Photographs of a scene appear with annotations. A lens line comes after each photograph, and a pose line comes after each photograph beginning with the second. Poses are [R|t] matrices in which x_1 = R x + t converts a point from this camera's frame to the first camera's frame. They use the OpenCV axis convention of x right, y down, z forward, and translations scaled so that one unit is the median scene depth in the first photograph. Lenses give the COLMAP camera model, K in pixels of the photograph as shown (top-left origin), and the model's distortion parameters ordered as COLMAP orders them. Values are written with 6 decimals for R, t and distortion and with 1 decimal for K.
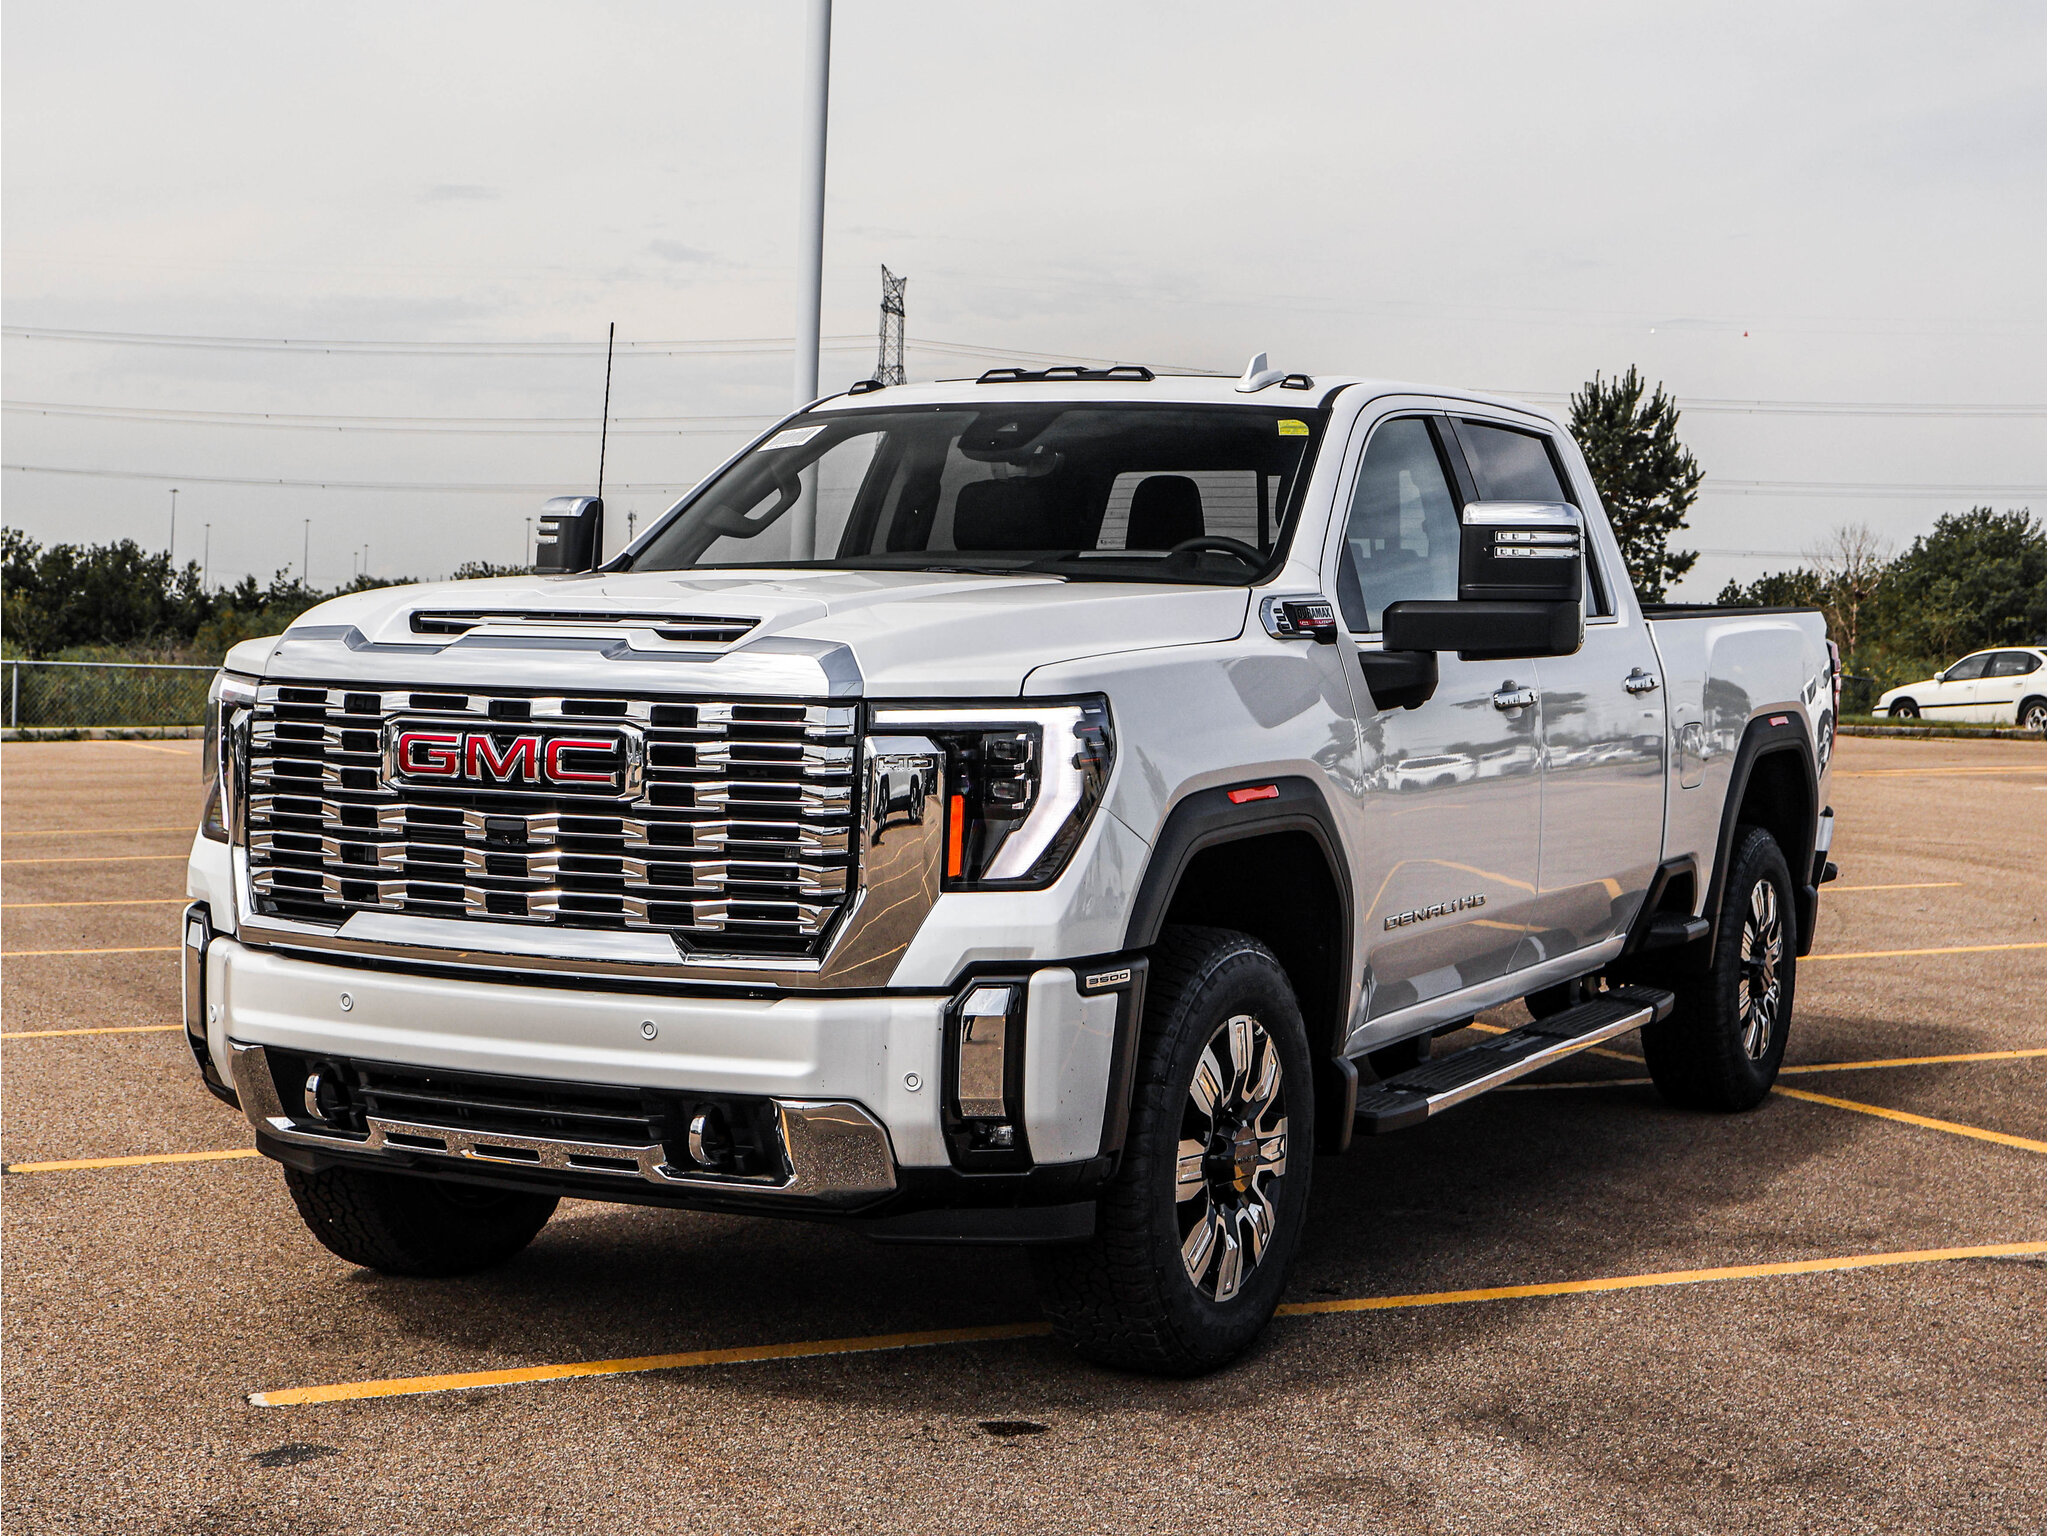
lens RADIAL K [[3562.5, 0, 970.8], [0, 3562.5, 756.8], [0, 0, 1]] dist [0.058789, 0.000000]
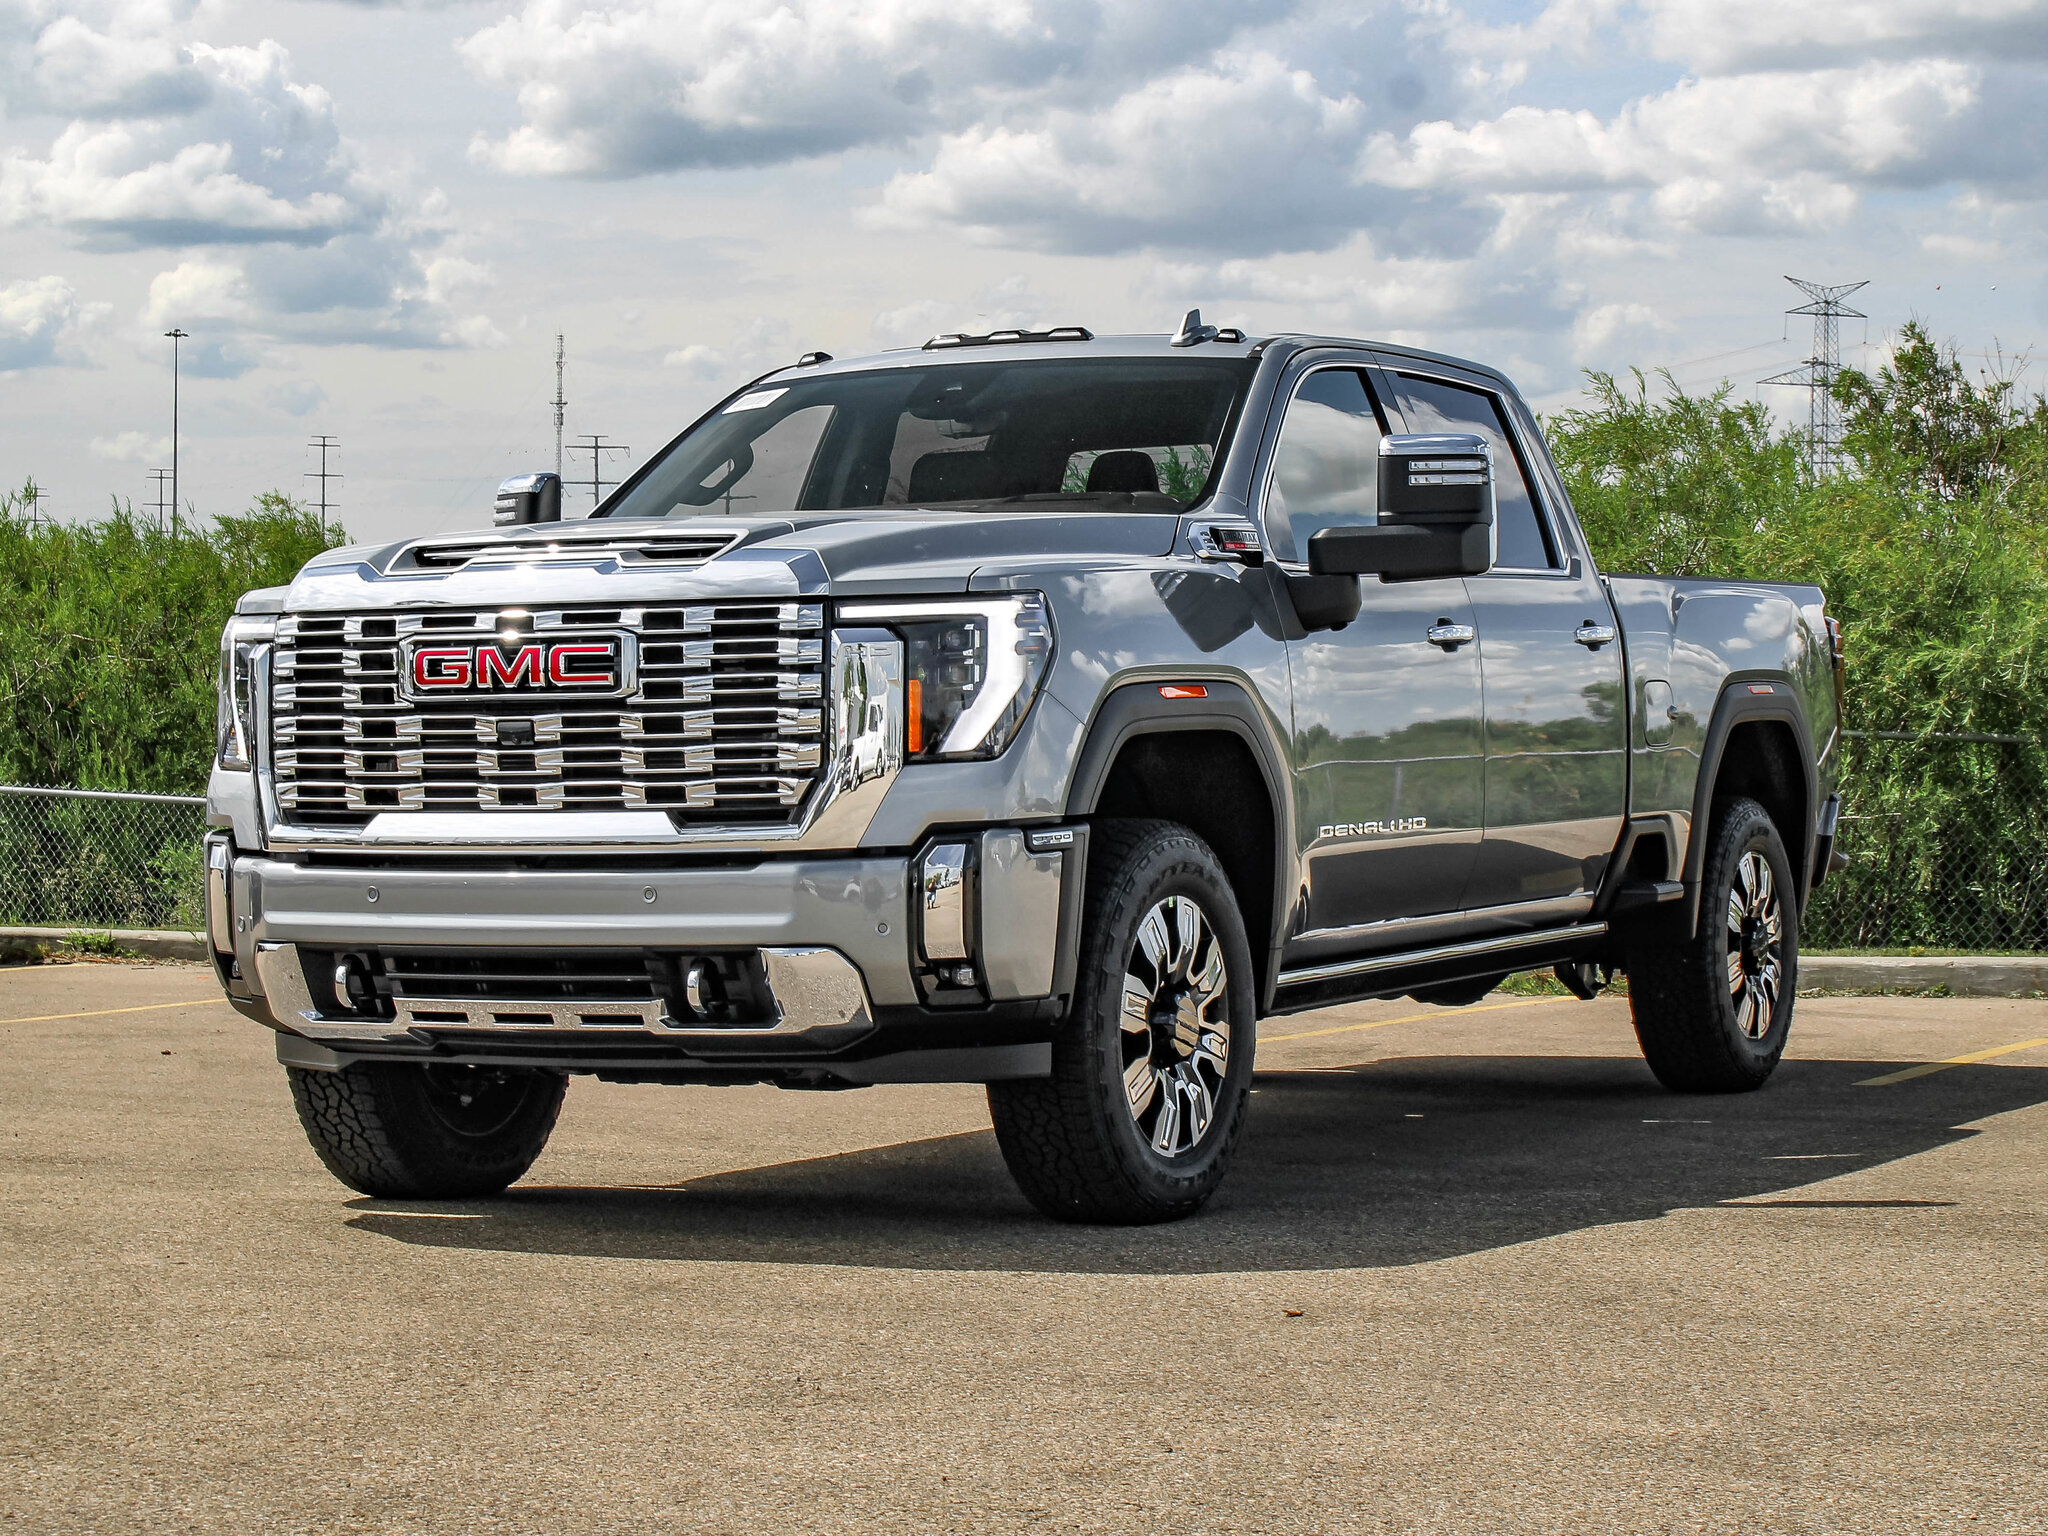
lens RADIAL K [[4457.1, 0, 1025.4], [0, 4457.1, 777.0], [0, 0, 1]] dist [0.203755, 0.000000]
pose [[0.999326, -0.032186, 0.017666, 0.005139], [0.032758, 0.998915, -0.033101, 0.086594], [-0.016581, 0.033658, 0.999296, -0.407265]]
